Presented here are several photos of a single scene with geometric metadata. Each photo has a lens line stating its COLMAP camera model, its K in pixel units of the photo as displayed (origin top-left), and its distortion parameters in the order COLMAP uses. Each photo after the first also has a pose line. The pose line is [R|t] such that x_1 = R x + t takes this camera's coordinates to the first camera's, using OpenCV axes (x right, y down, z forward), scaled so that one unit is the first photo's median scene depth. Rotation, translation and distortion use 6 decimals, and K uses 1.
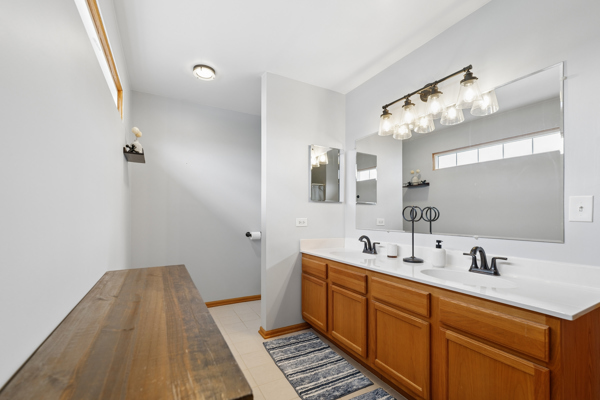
lens RADIAL K [[255.8, 0, 300.1], [0, 255.8, 212.0], [0, 0, 1]] dist [0.000311, 0.000041]
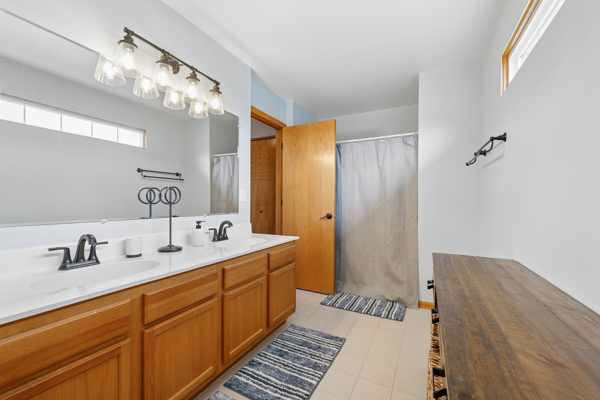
lens RADIAL K [[248.3, 0, 300.0], [0, 248.3, 200.0], [0, 0, 1]] dist [0.000412, 0.000010]
pose [[-0.552093, -0.005592, 0.833764, -0.508598], [-0.022141, 0.999723, -0.007957, 0.018799], [-0.833488, -0.022853, -0.552064, 1.115816]]
